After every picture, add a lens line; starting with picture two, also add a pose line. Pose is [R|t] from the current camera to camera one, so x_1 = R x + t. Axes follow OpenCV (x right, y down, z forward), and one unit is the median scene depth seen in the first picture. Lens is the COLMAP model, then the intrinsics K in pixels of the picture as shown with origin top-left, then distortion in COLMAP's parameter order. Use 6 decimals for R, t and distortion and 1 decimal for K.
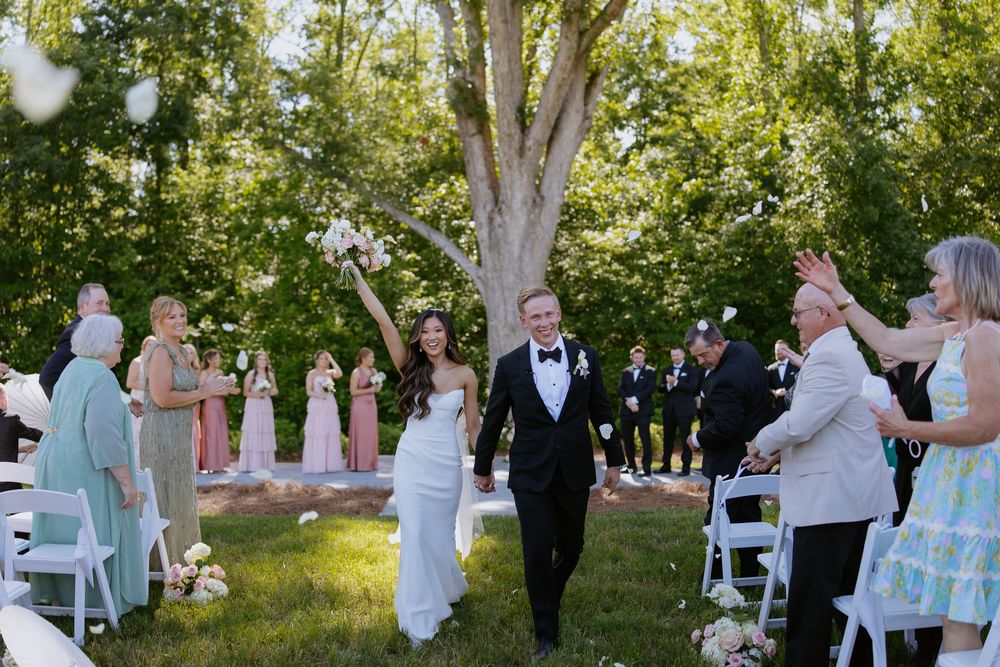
lens RADIAL K [[1007.9, 0, 500.0], [0, 1007.9, 333.5], [0, 0, 1]] dist [-0.103595, 0.002087]
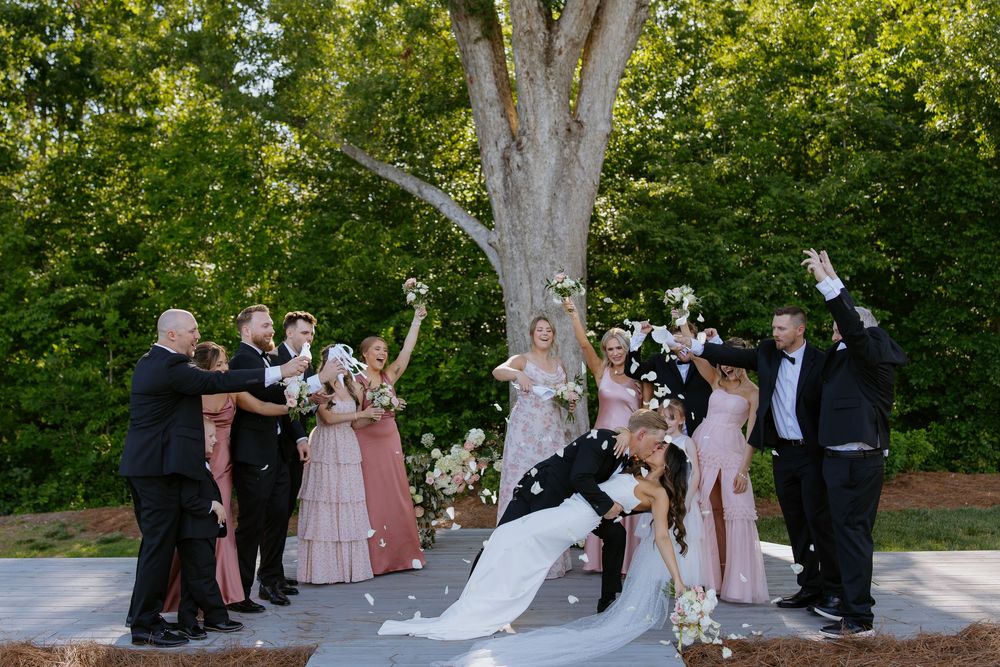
lens RADIAL K [[1060.8, 0, 463.1], [0, 1060.8, 336.0], [0, 0, 1]] dist [0.000372, -0.000327]
pose [[0.998188, -0.028309, -0.053100, -0.002912], [0.027859, 0.999570, -0.009186, 0.011935], [0.053337, 0.007690, 0.998547, 0.243400]]
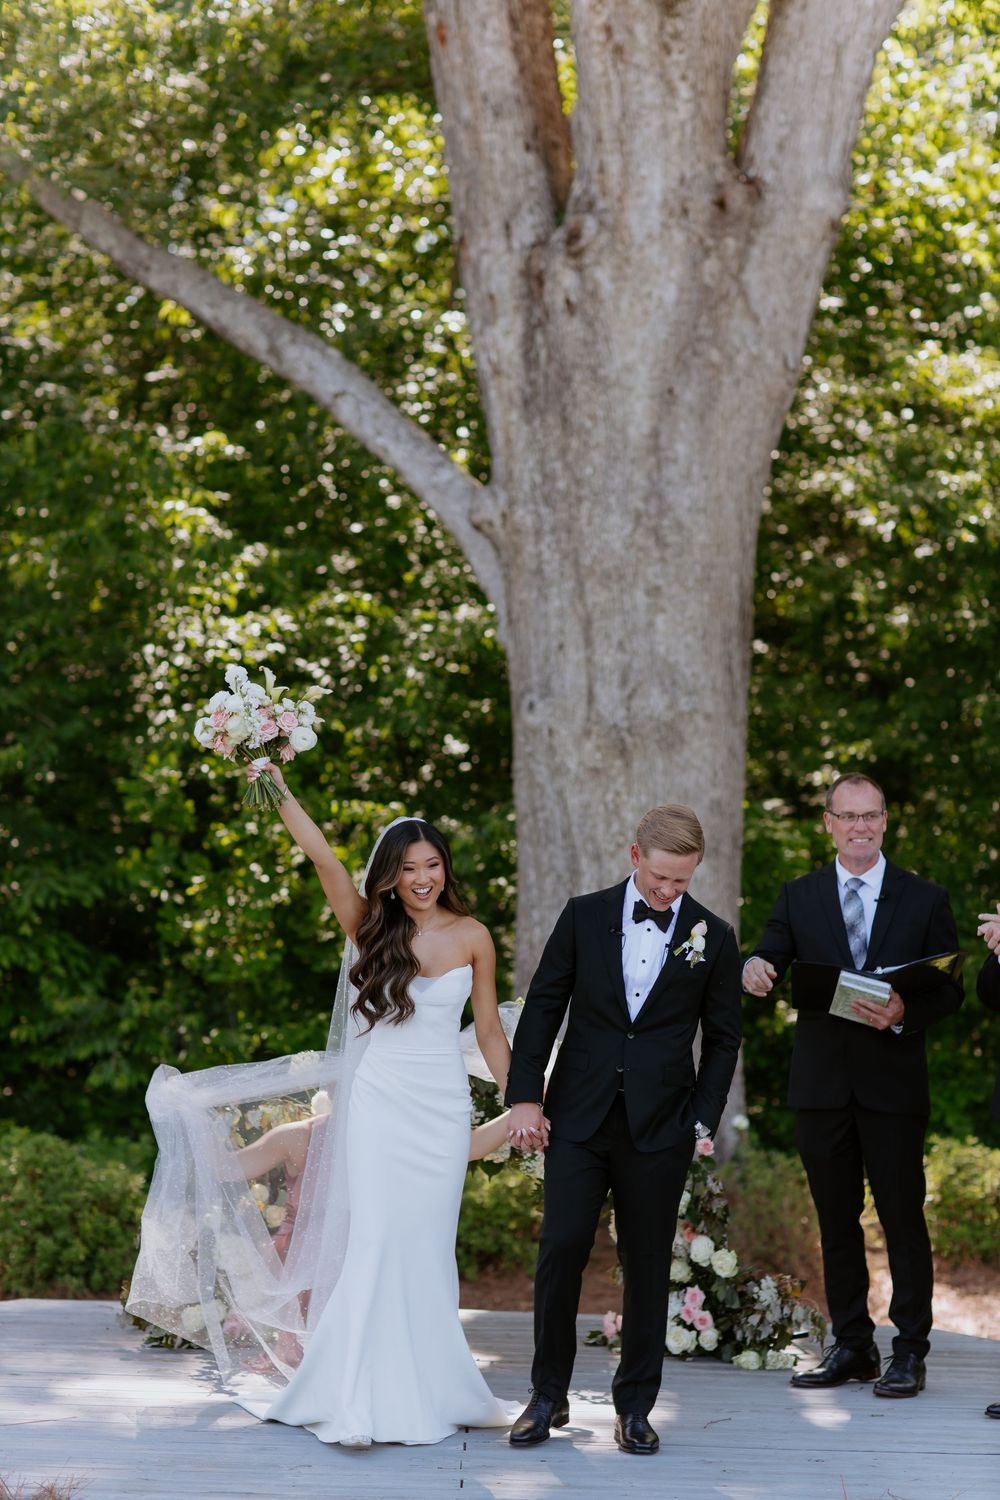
lens RADIAL K [[3696.2, 0, 500.0], [0, 3696.2, 750.0], [0, 0, 1]] dist [0.433680, -0.531531]
pose [[0.999788, 0.015885, -0.013067, -0.003462], [-0.016008, 0.999828, -0.009395, 0.004809], [0.012916, 0.009602, 0.999870, 0.112662]]
